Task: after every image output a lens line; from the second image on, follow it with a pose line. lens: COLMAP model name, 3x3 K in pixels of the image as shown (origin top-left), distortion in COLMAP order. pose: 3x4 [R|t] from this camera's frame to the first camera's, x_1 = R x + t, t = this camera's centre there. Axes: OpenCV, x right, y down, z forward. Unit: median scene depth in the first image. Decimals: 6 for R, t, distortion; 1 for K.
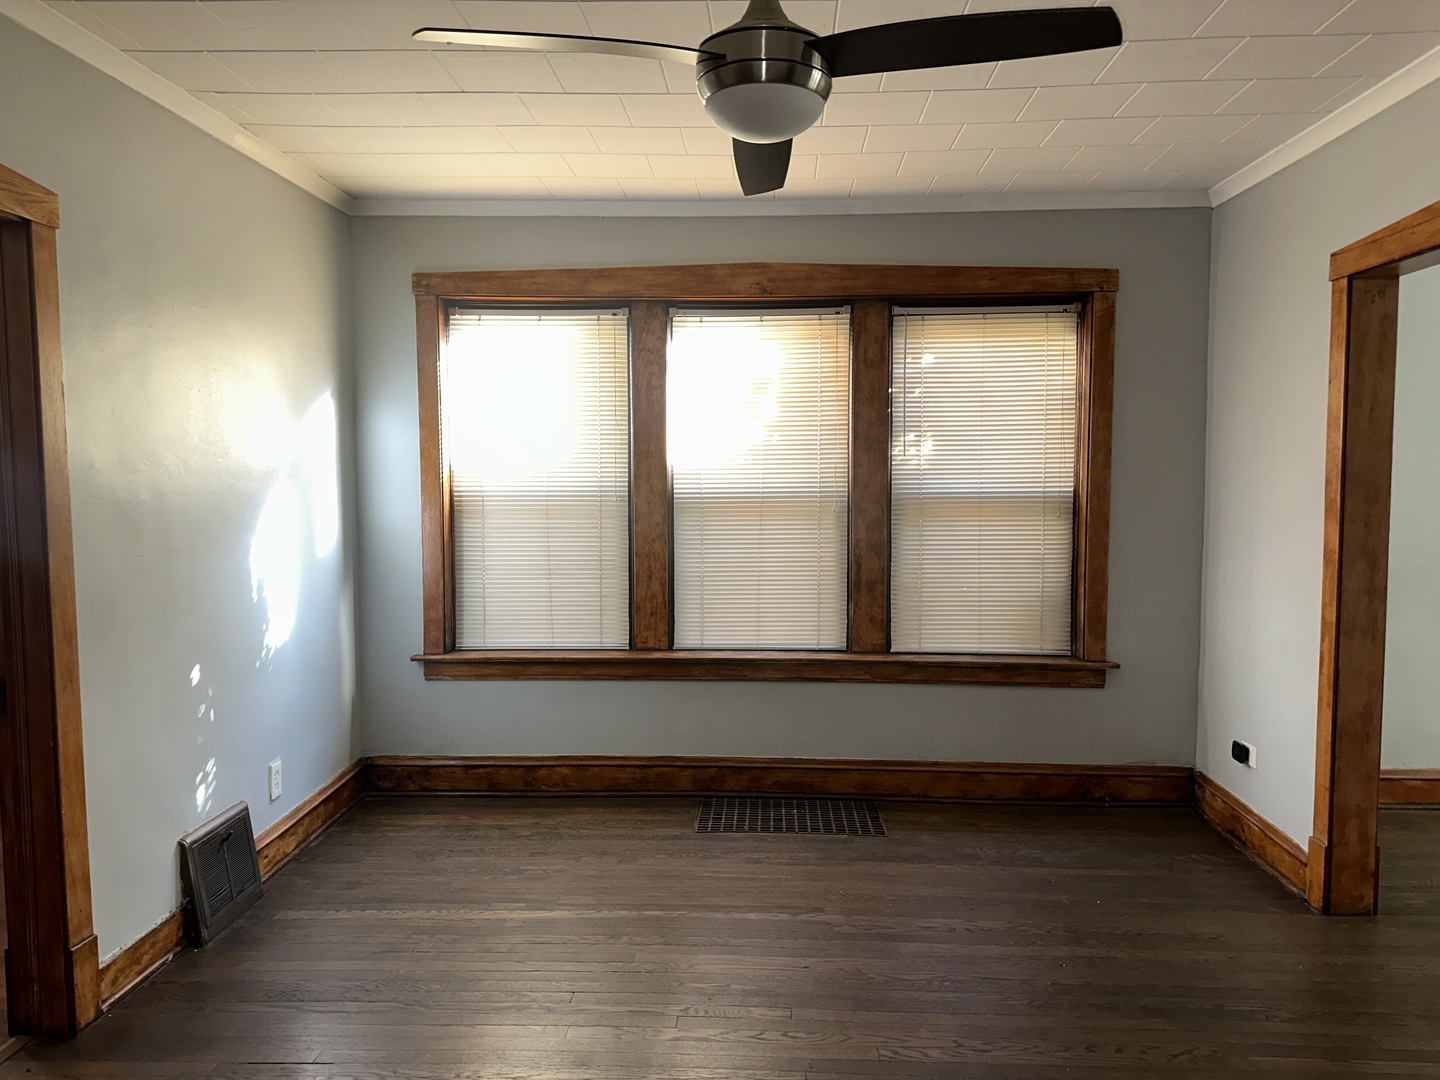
lens RADIAL K [[1014.8, 0, 721.7], [0, 1014.8, 531.9], [0, 0, 1]] dist [0.003543, 0.000206]
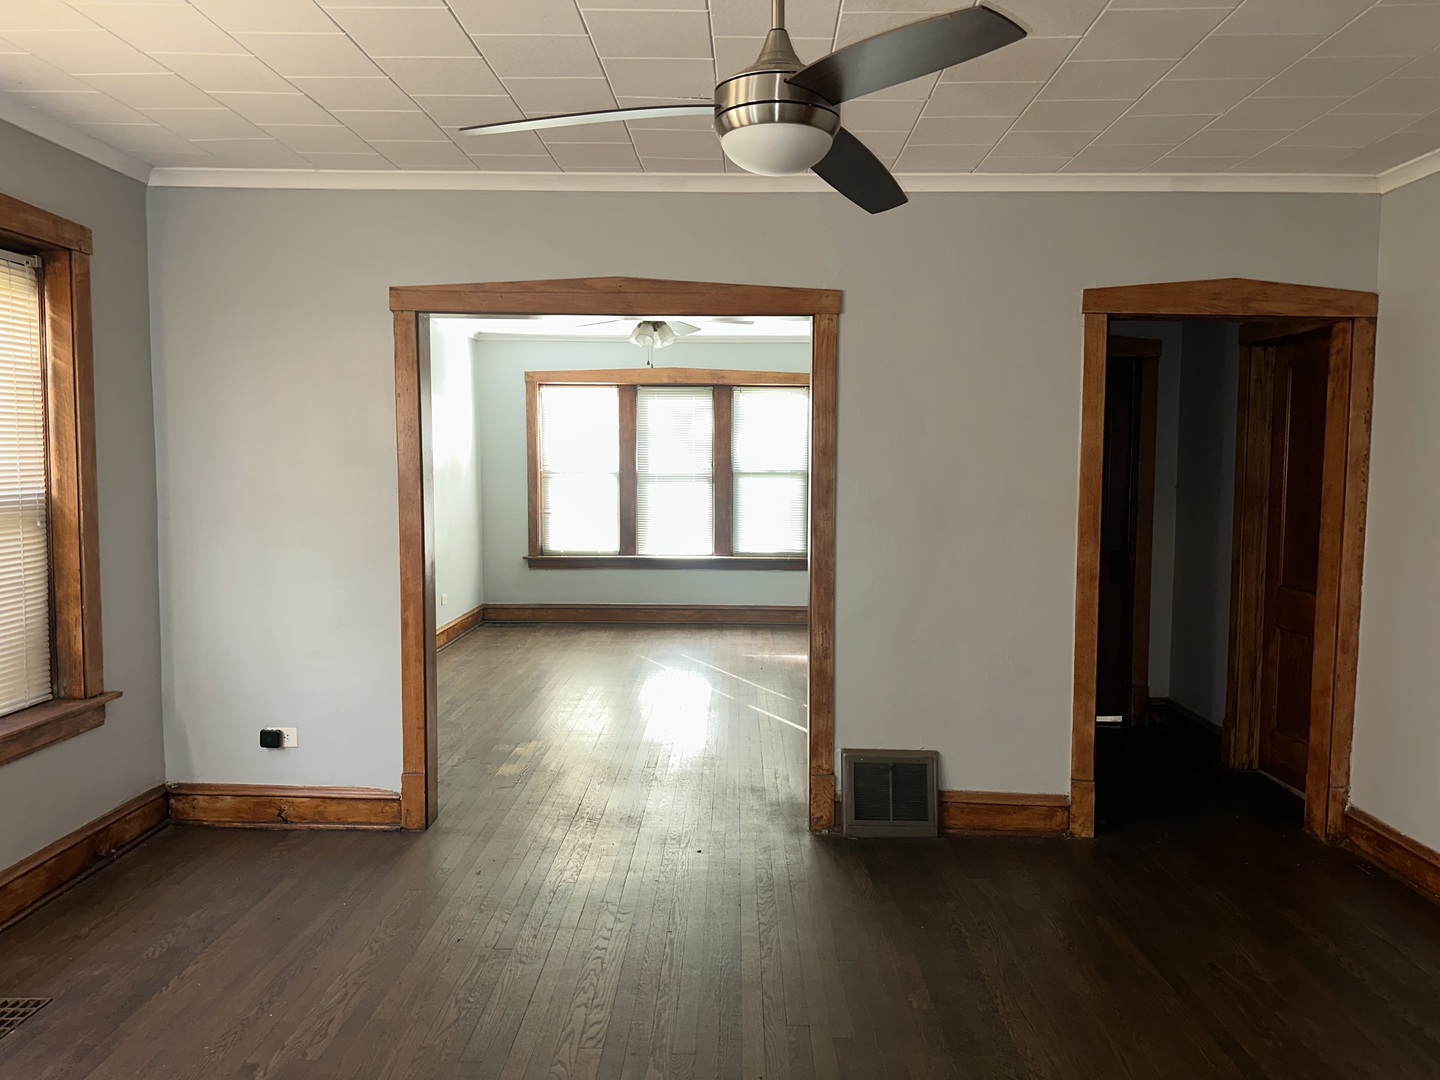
lens RADIAL K [[1014.8, 0, 722.7], [0, 1014.8, 545.8], [0, 0, 1]] dist [0.003543, 0.000206]
pose [[-0.028742, -0.082445, 0.996181, -0.475730], [0.054411, 0.994986, 0.083916, -0.038364], [-0.998105, 0.056615, -0.024112, 0.498454]]
